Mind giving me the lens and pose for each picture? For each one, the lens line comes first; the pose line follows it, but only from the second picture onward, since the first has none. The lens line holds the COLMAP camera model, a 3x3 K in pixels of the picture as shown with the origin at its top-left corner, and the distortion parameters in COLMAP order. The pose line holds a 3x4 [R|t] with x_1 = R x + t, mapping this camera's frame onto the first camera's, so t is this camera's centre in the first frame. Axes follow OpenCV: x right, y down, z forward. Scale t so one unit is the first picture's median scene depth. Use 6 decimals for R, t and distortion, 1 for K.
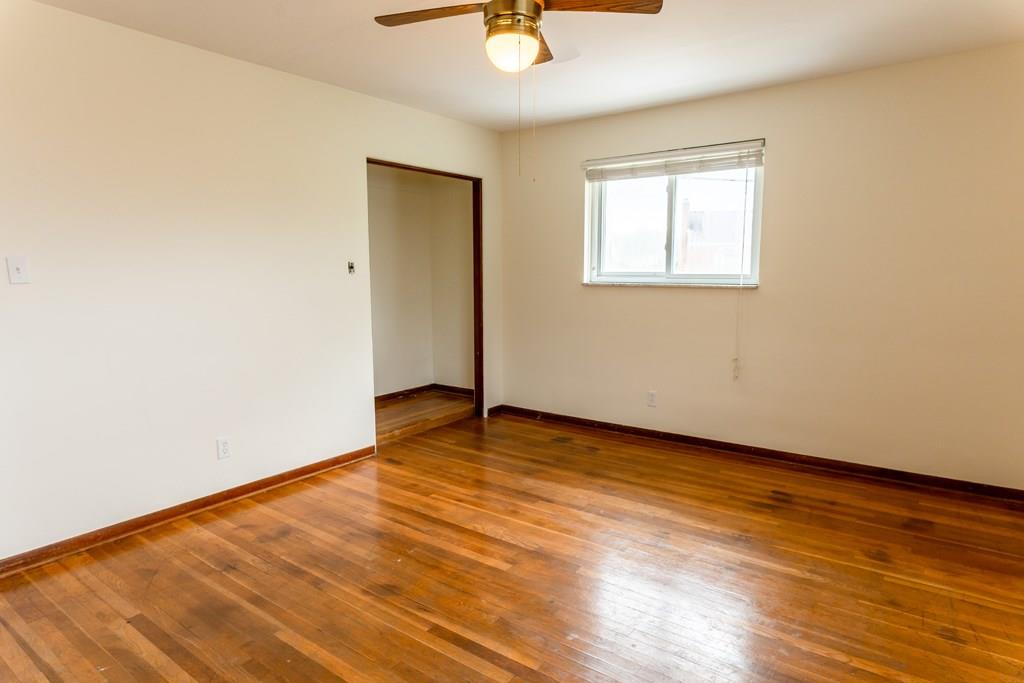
lens RADIAL K [[594.2, 0, 512.0], [0, 594.2, 341.5], [0, 0, 1]] dist [0.000343, -0.000180]
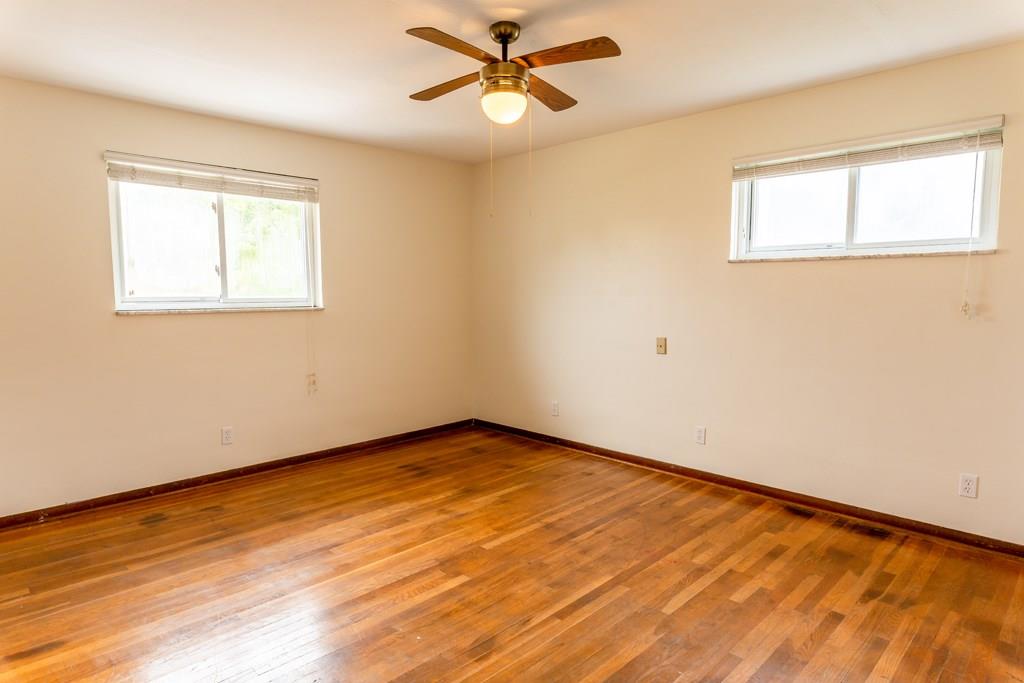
lens RADIAL K [[594.2, 0, 512.0], [0, 594.2, 341.5], [0, 0, 1]] dist [0.000343, -0.000180]
pose [[0.148403, -0.083494, 0.985396, -0.686755], [0.124311, 0.990101, 0.065171, -0.060399], [-0.981083, 0.112824, 0.157313, 0.492855]]
